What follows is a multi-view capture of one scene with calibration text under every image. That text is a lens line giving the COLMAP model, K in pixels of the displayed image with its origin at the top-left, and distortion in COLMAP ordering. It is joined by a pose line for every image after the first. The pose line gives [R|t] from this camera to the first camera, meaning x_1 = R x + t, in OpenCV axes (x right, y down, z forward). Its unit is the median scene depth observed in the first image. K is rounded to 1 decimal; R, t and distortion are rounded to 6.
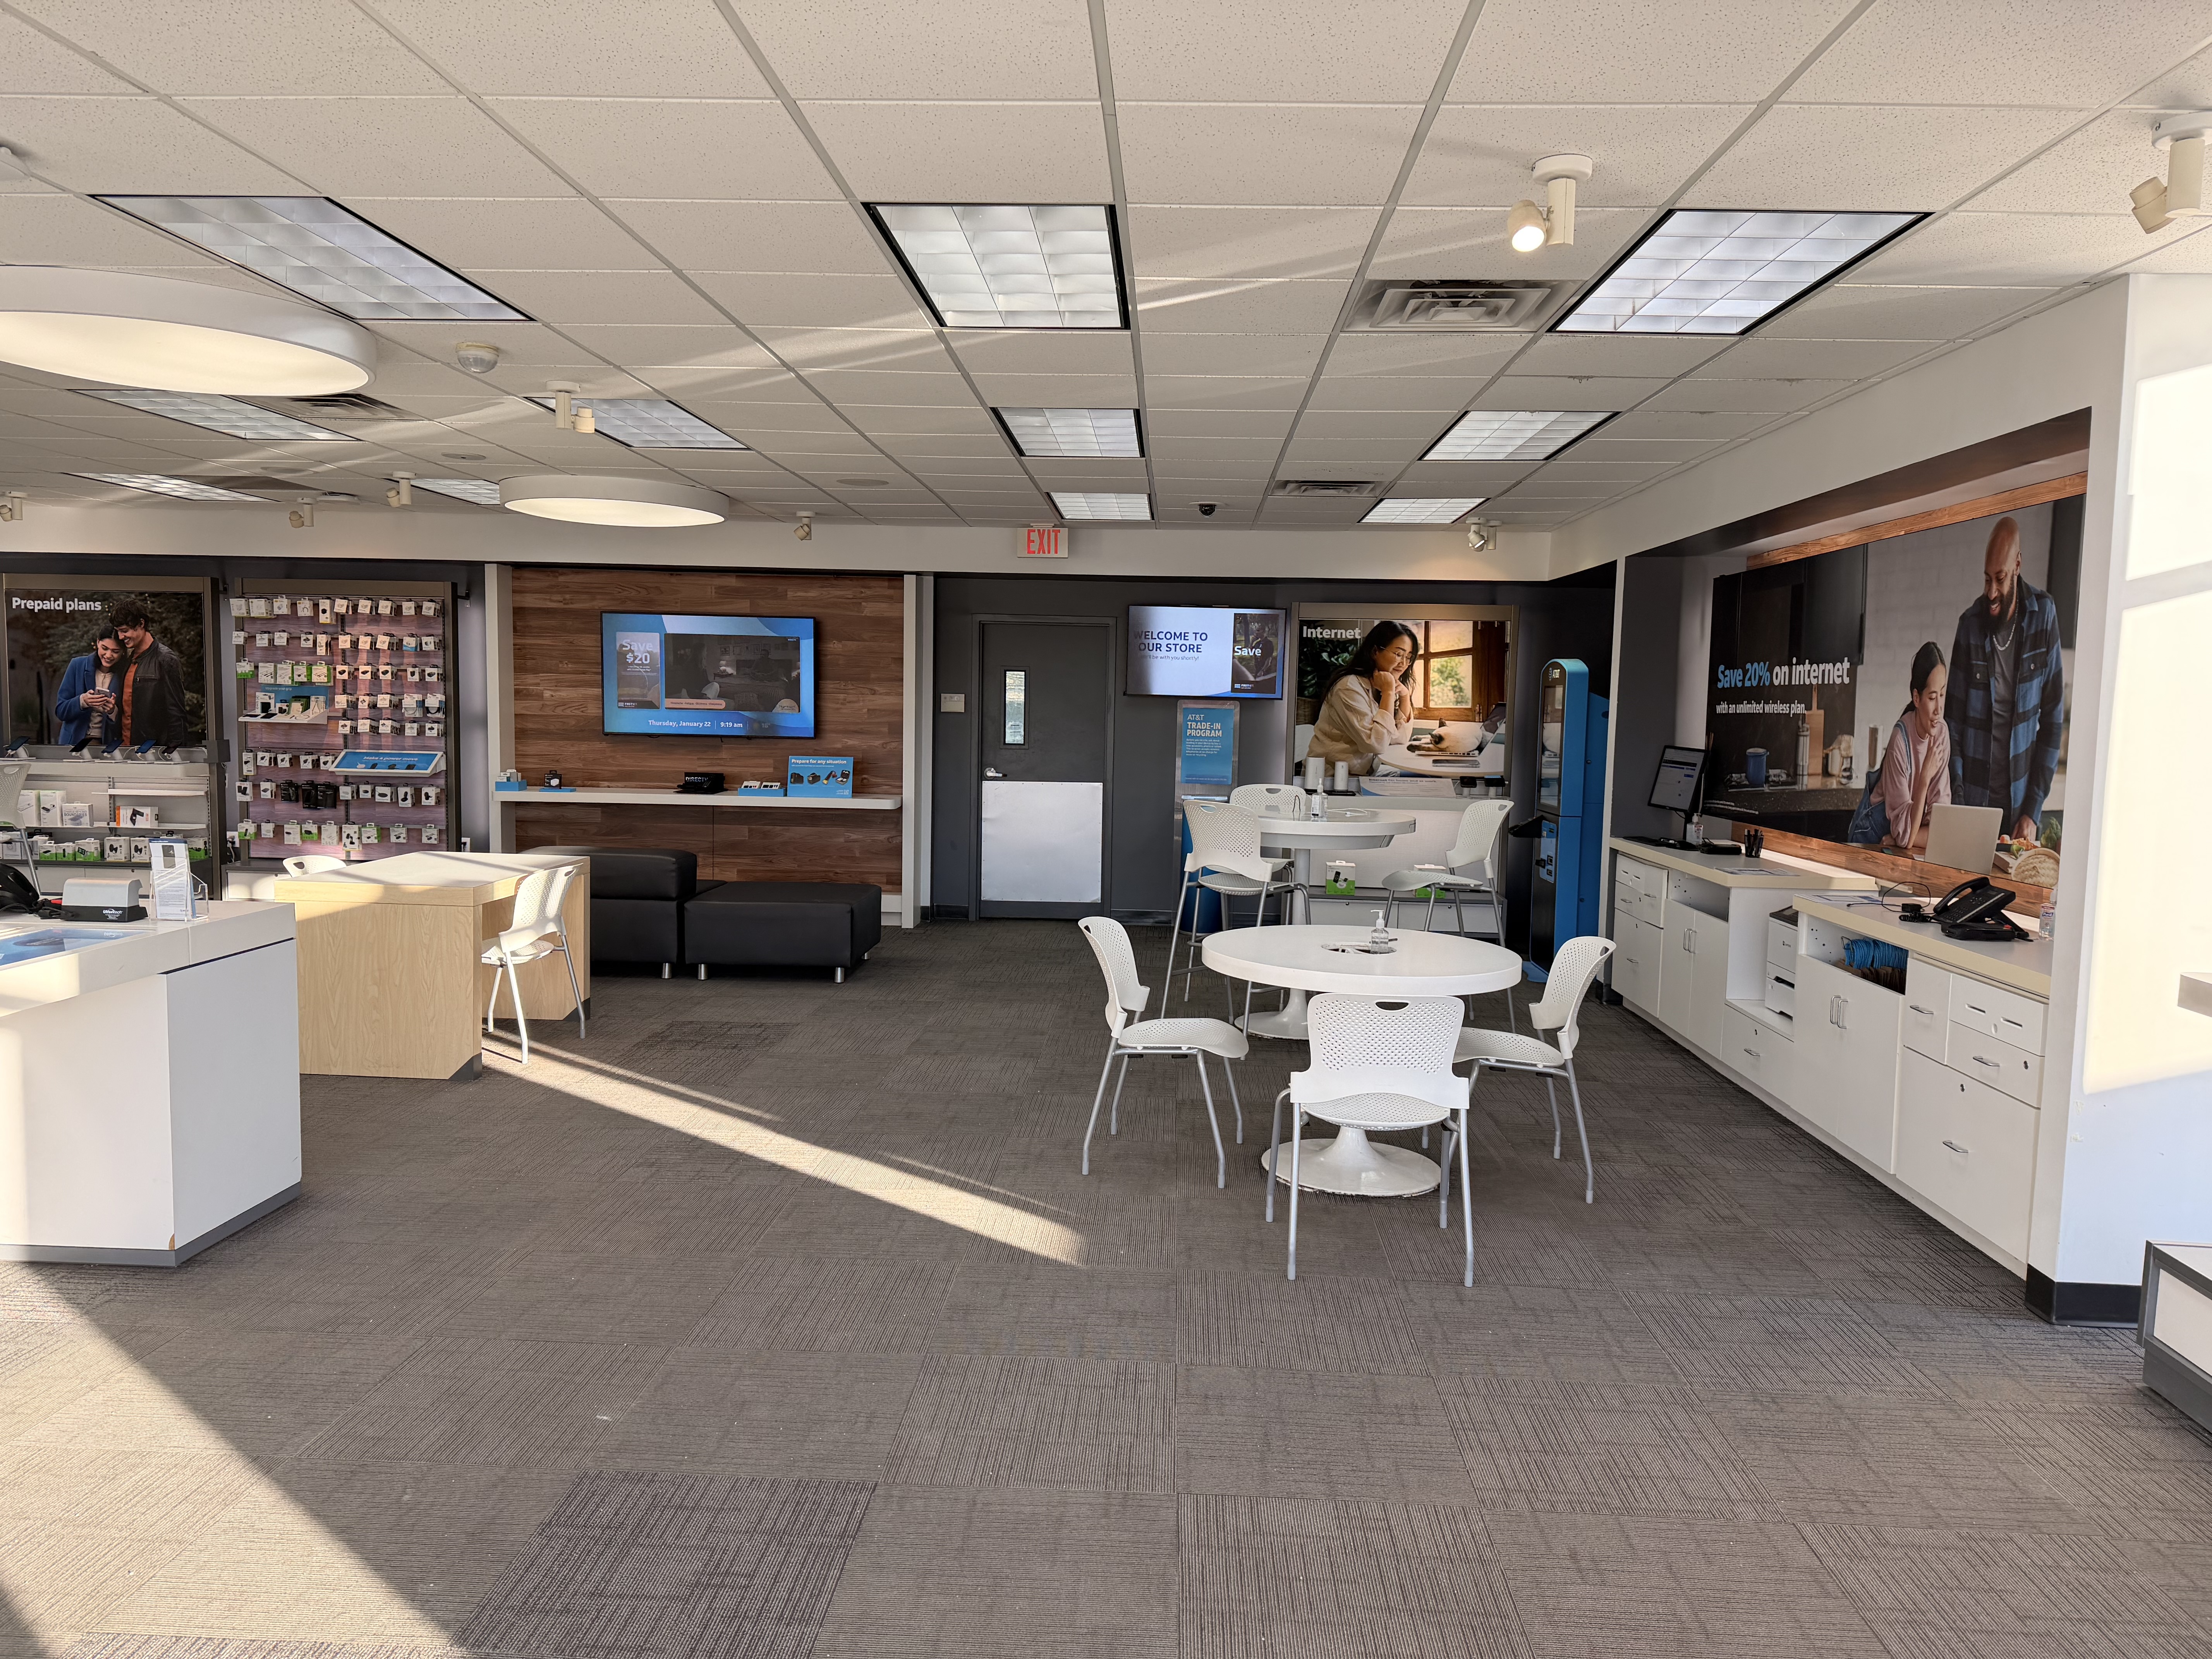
lens RADIAL K [[1532.3, 0, 1112.7], [0, 1532.3, 831.5], [0, 0, 1]] dist [0.077761, -0.090777]
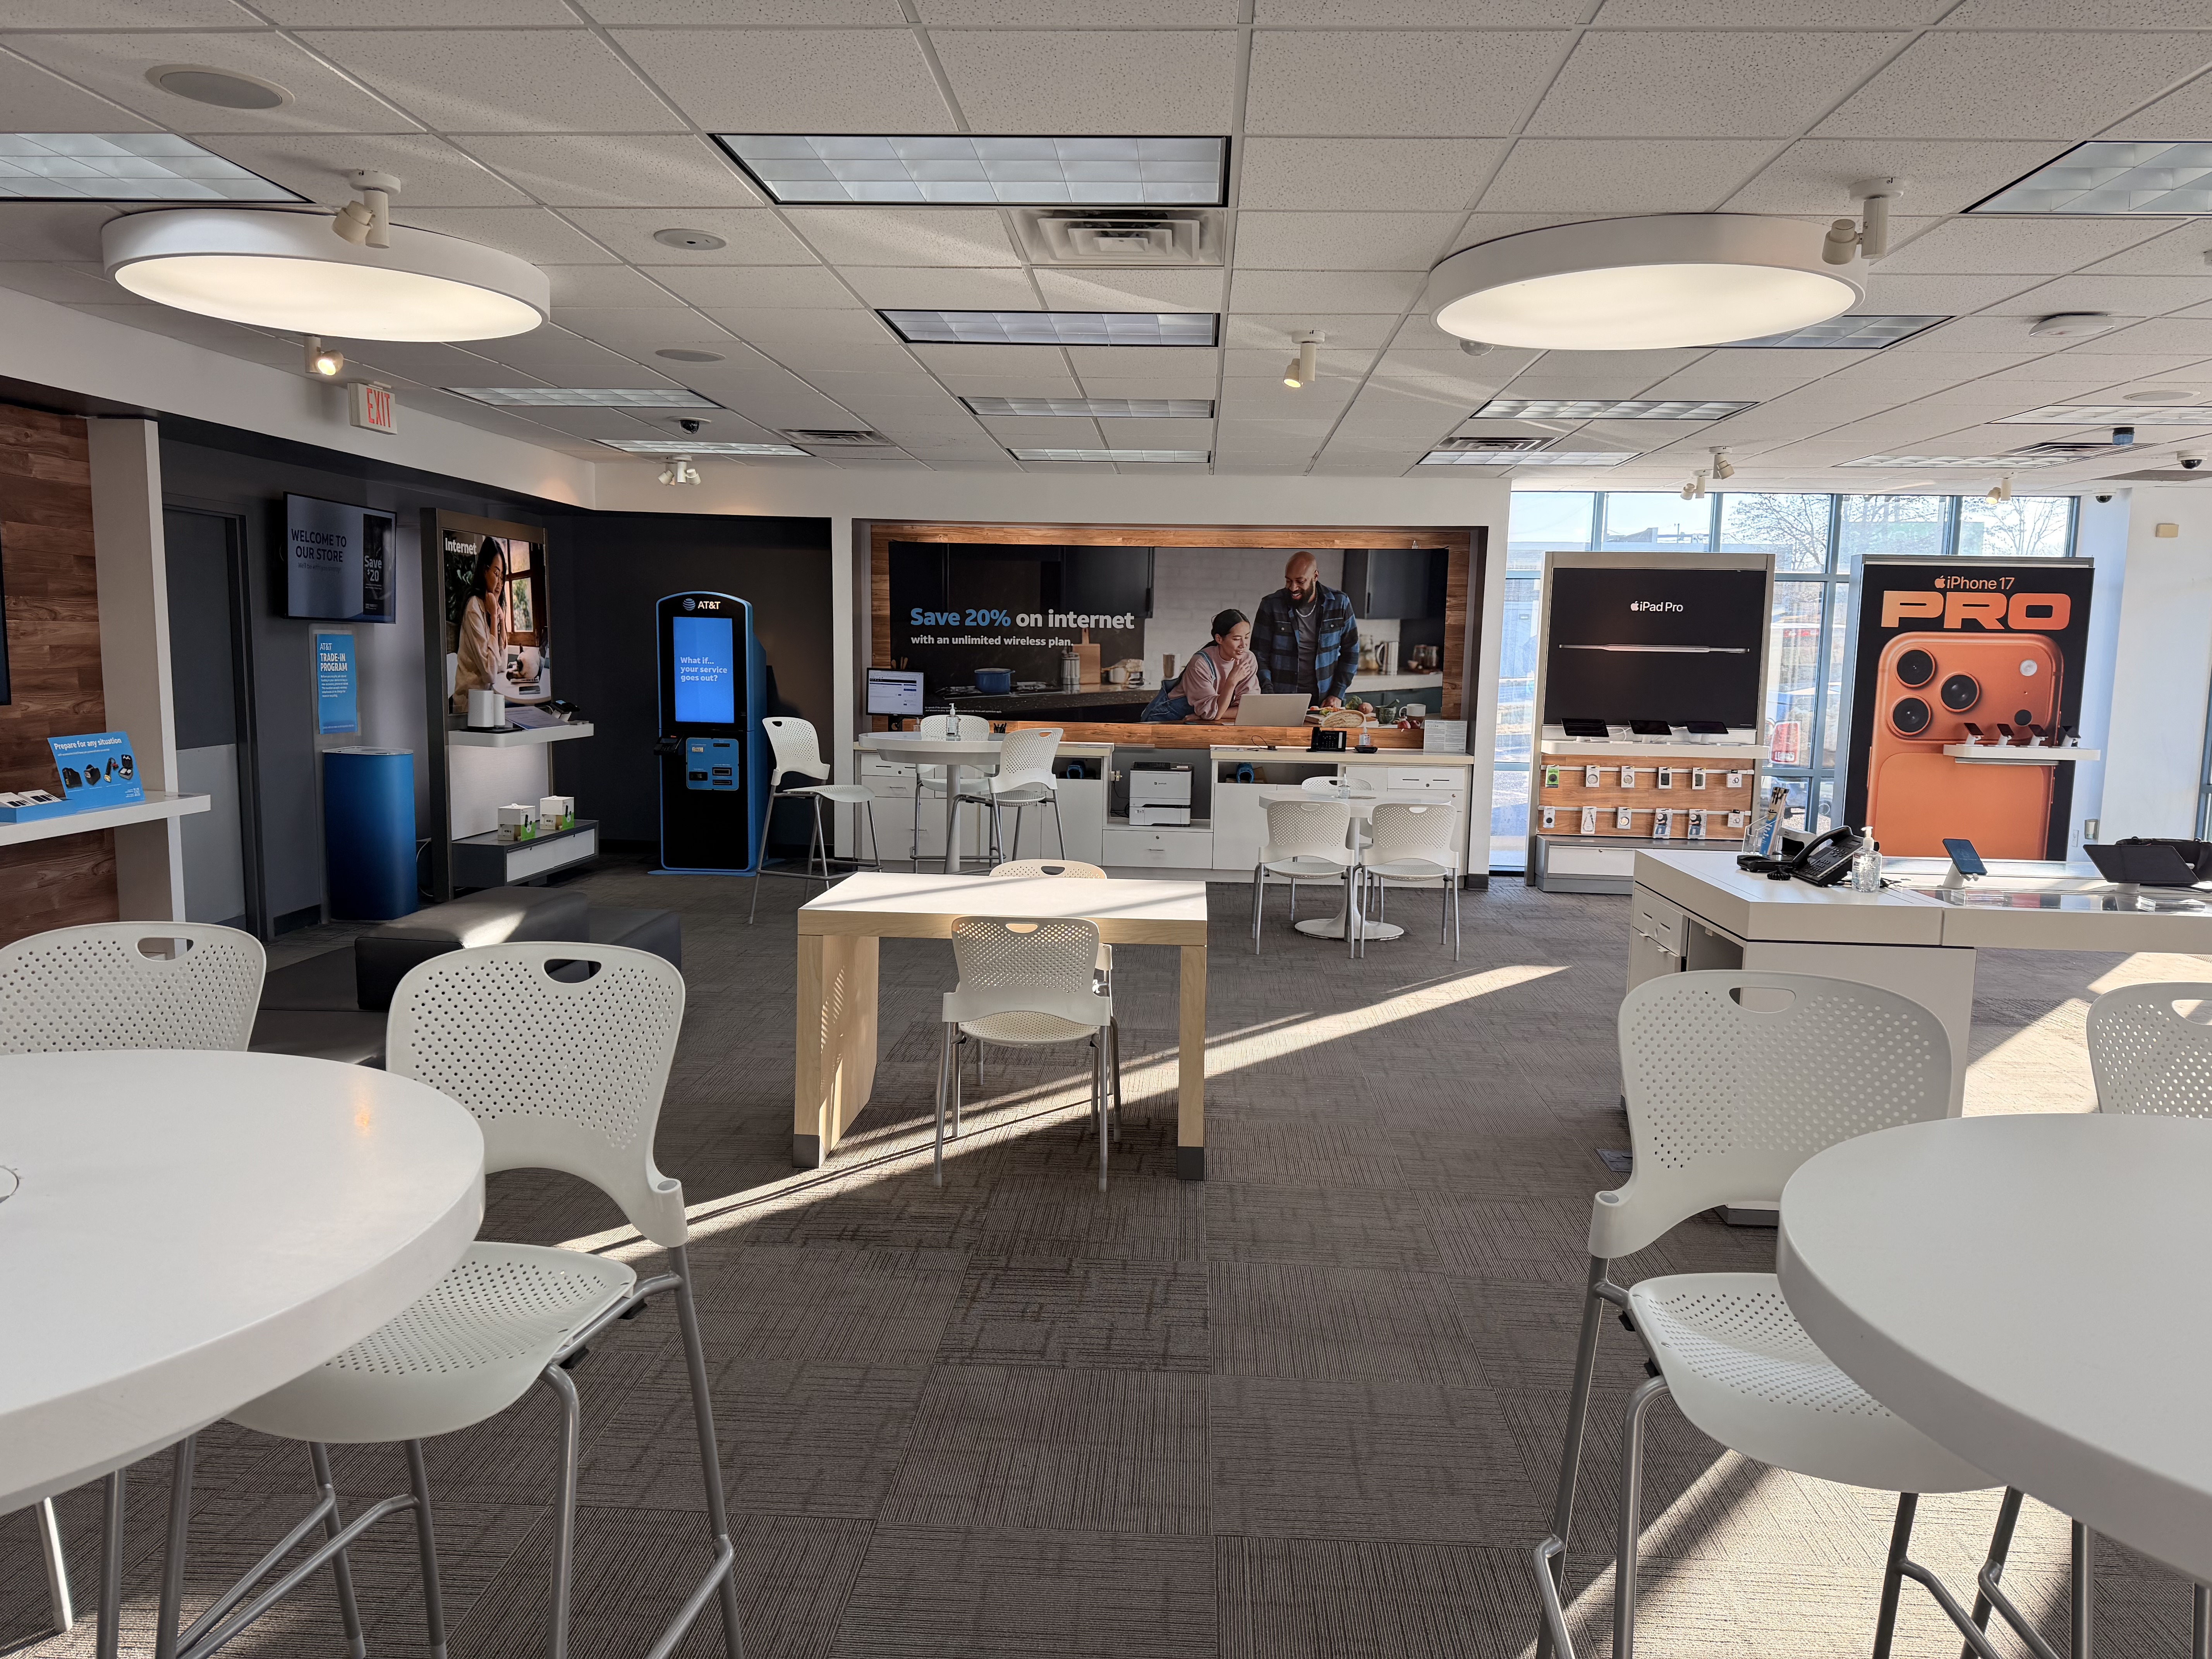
lens RADIAL K [[1531.8, 0, 1102.7], [0, 1531.8, 836.1], [0, 0, 1]] dist [0.134023, -0.197576]
pose [[0.009519, -0.142588, 0.989736, -0.867872], [0.065927, 0.987717, 0.141663, -0.079080], [-0.997779, 0.063902, 0.018802, 0.724842]]
